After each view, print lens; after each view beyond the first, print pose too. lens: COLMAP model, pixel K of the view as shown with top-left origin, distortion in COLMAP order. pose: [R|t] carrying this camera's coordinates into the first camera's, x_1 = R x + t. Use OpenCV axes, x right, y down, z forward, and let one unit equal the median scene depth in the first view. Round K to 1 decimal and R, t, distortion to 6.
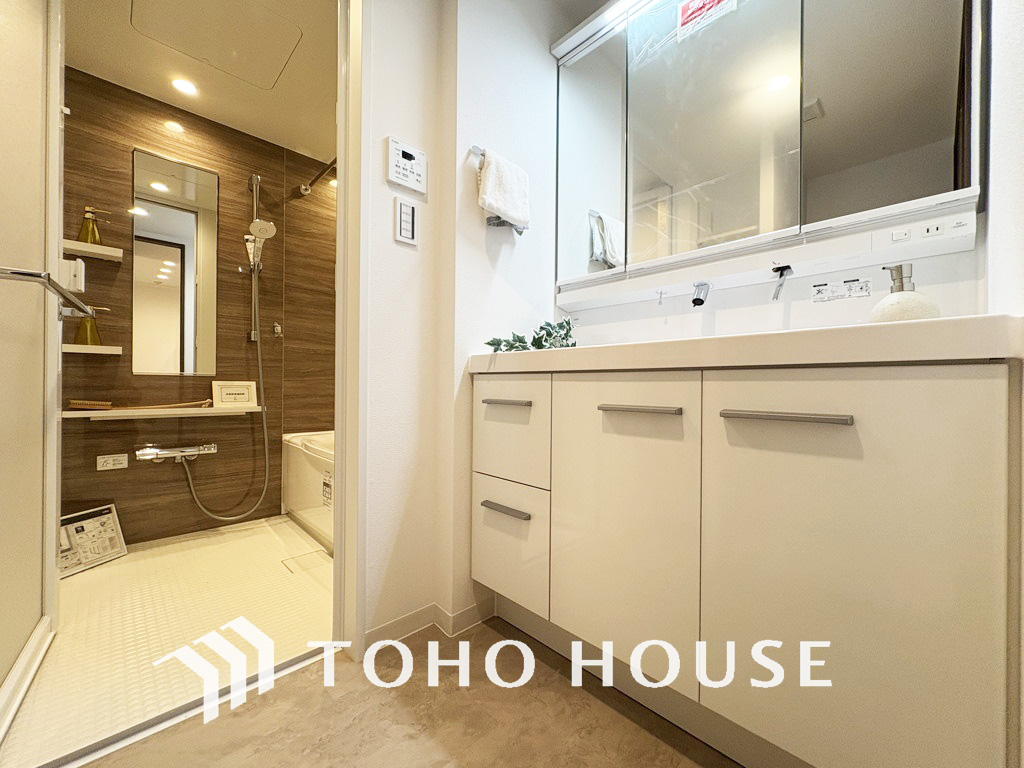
lens RADIAL K [[408.8, 0, 512.4], [0, 408.8, 383.7], [0, 0, 1]] dist [0.001119, -0.001085]
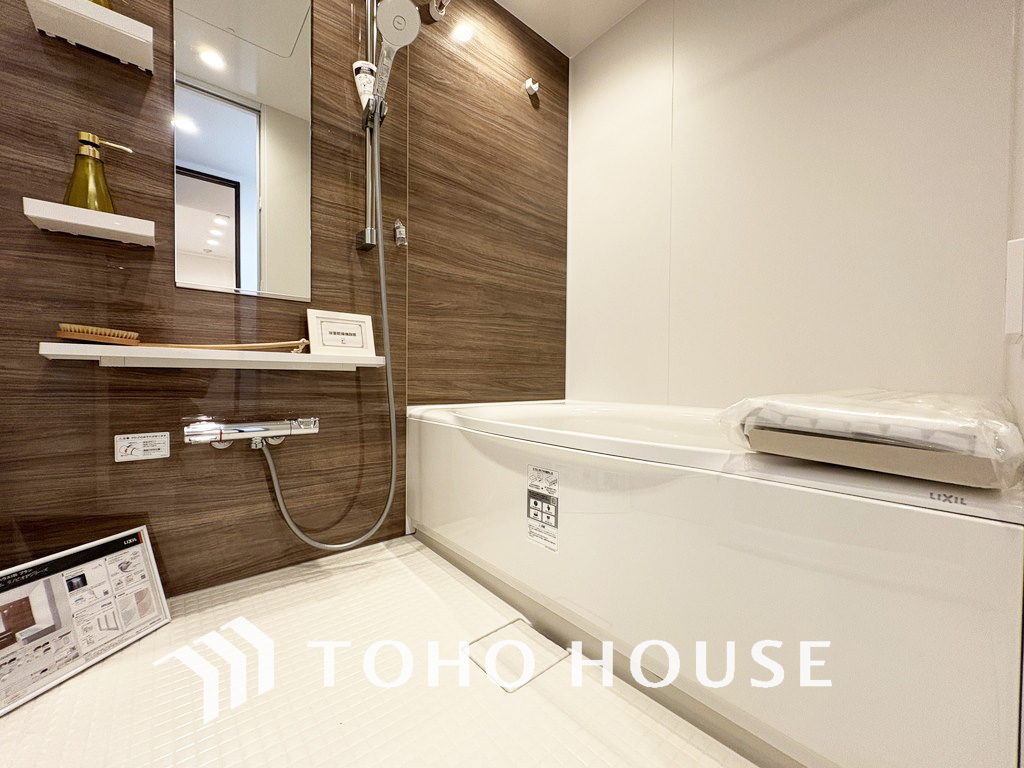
lens RADIAL K [[408.8, 0, 512.4], [0, 408.8, 383.3], [0, 0, 1]] dist [0.001119, -0.001085]
pose [[0.997349, -0.000280, -0.072760, -0.413191], [0.001551, 0.999847, 0.017417, 0.090690], [0.072744, -0.017483, 0.997197, 0.455618]]
